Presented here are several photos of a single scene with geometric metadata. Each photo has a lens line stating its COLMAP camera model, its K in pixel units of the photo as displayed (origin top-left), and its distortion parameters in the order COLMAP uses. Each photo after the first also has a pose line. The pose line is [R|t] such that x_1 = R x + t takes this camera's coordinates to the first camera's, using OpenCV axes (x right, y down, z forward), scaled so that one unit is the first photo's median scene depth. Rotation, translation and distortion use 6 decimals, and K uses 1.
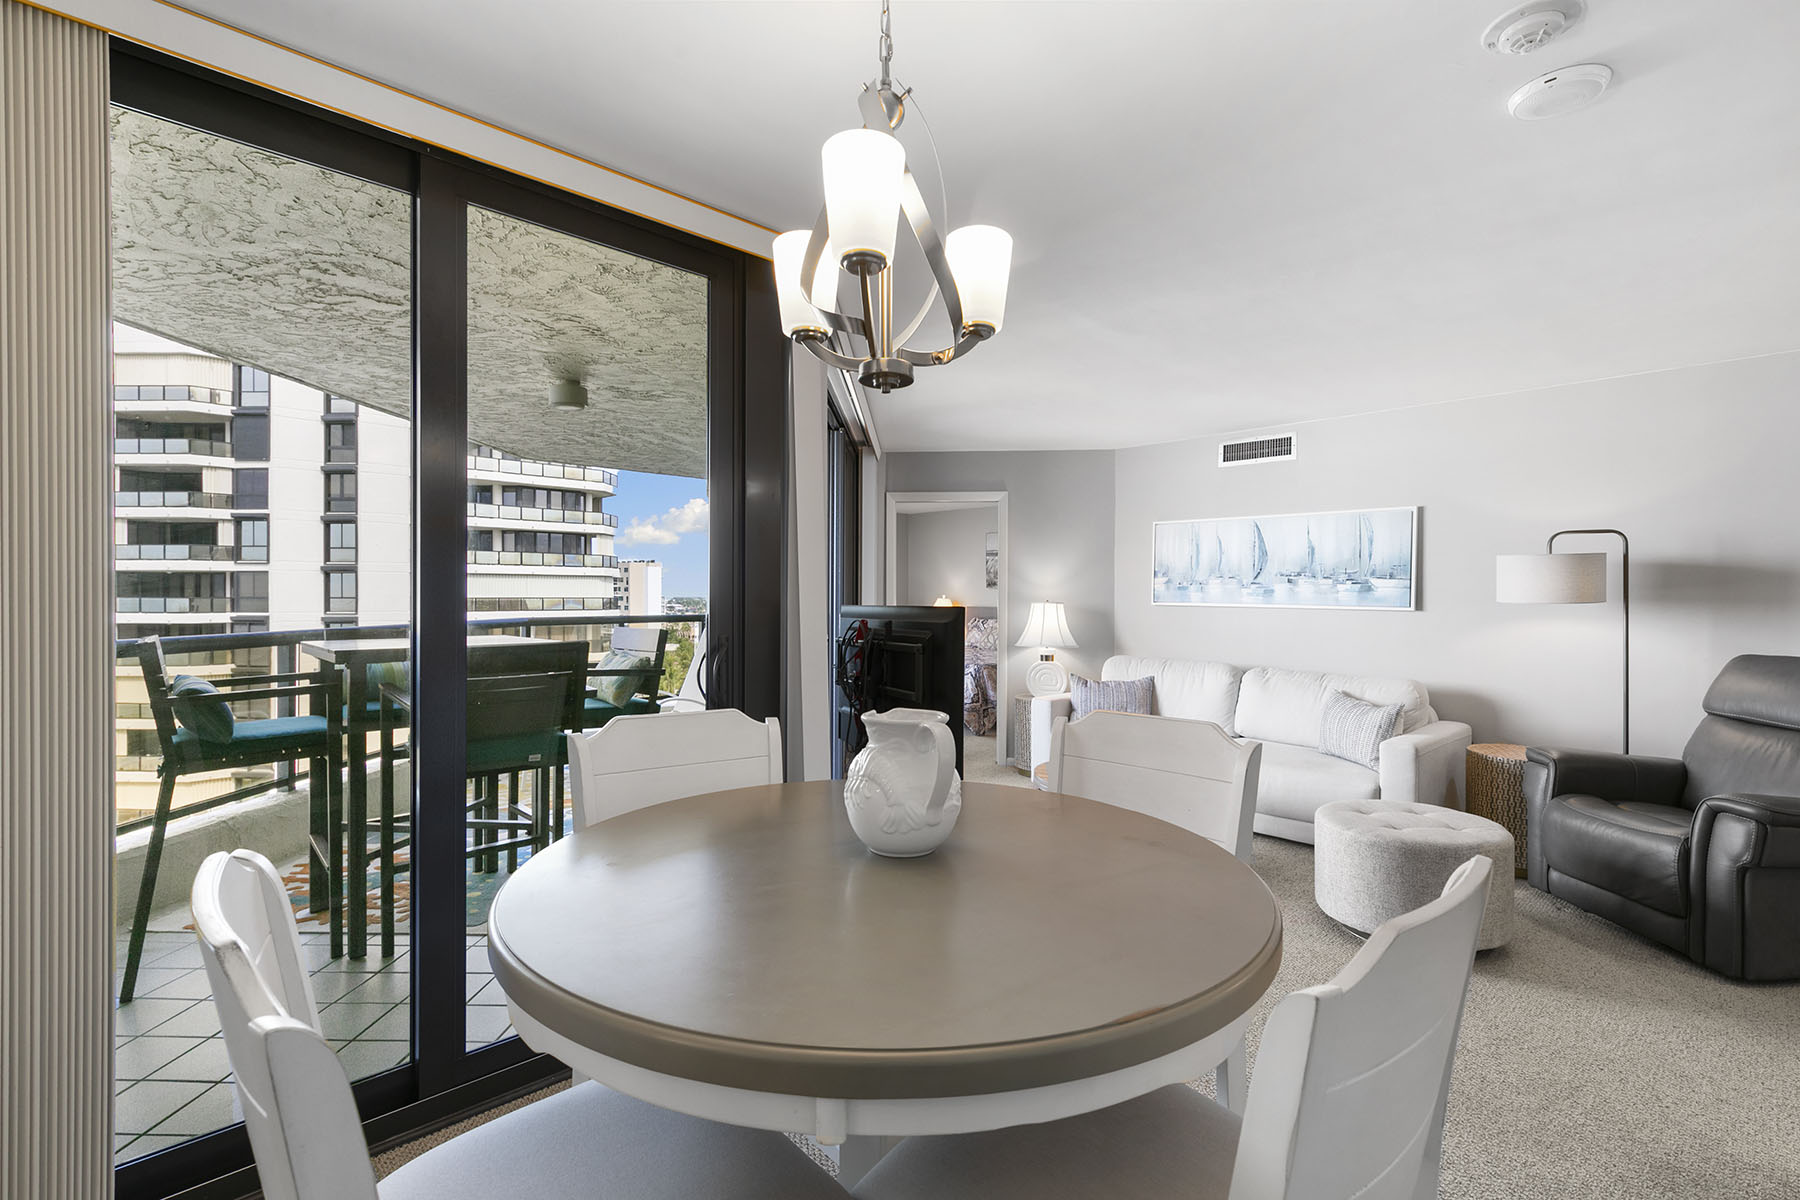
lens RADIAL K [[802.6, 0, 901.1], [0, 802.6, 594.9], [0, 0, 1]] dist [0.010280, -0.002707]
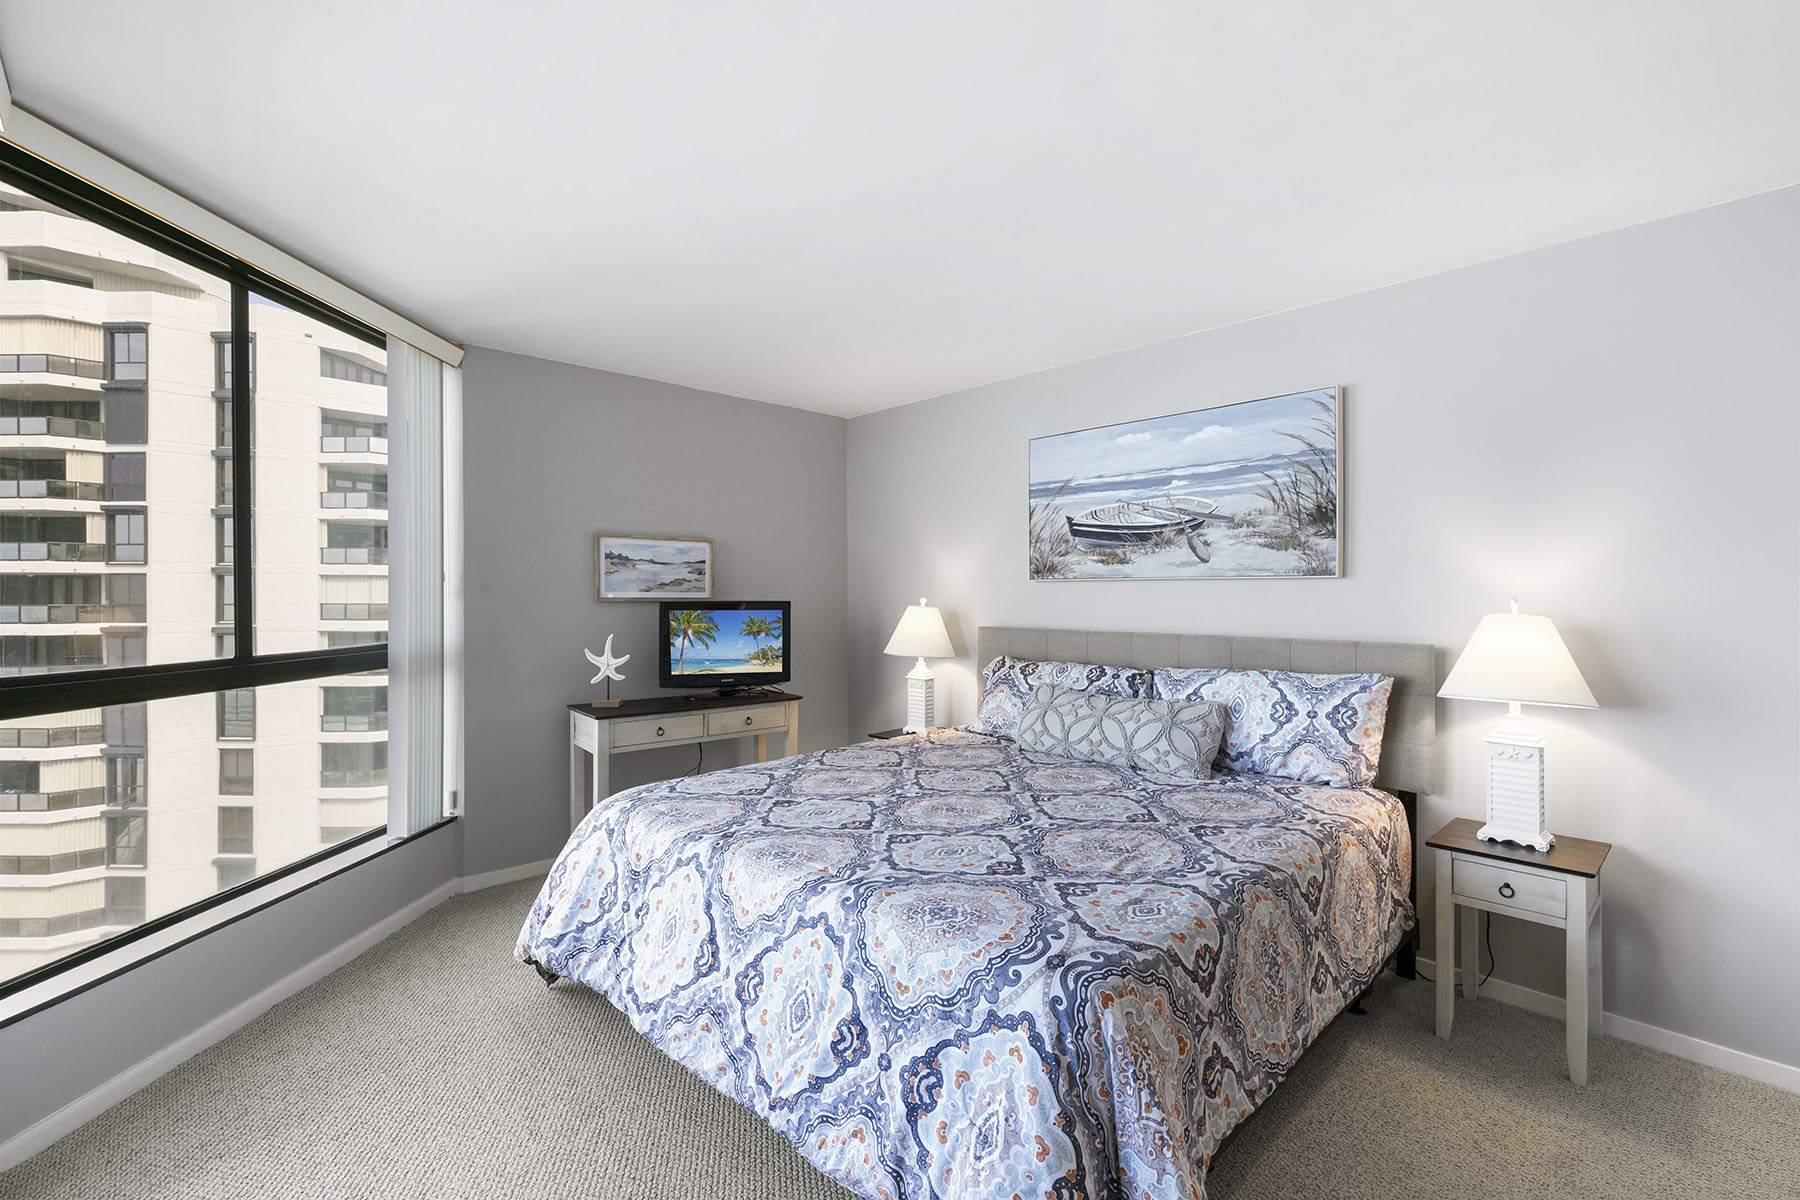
lens RADIAL K [[802.6, 0, 907.5], [0, 802.6, 605.2], [0, 0, 1]] dist [0.010280, -0.002707]
pose [[0.999950, -0.003429, 0.009370, 0.057516], [0.003360, 0.999967, 0.007443, 0.000743], [-0.009395, -0.007411, 0.999928, 0.818060]]
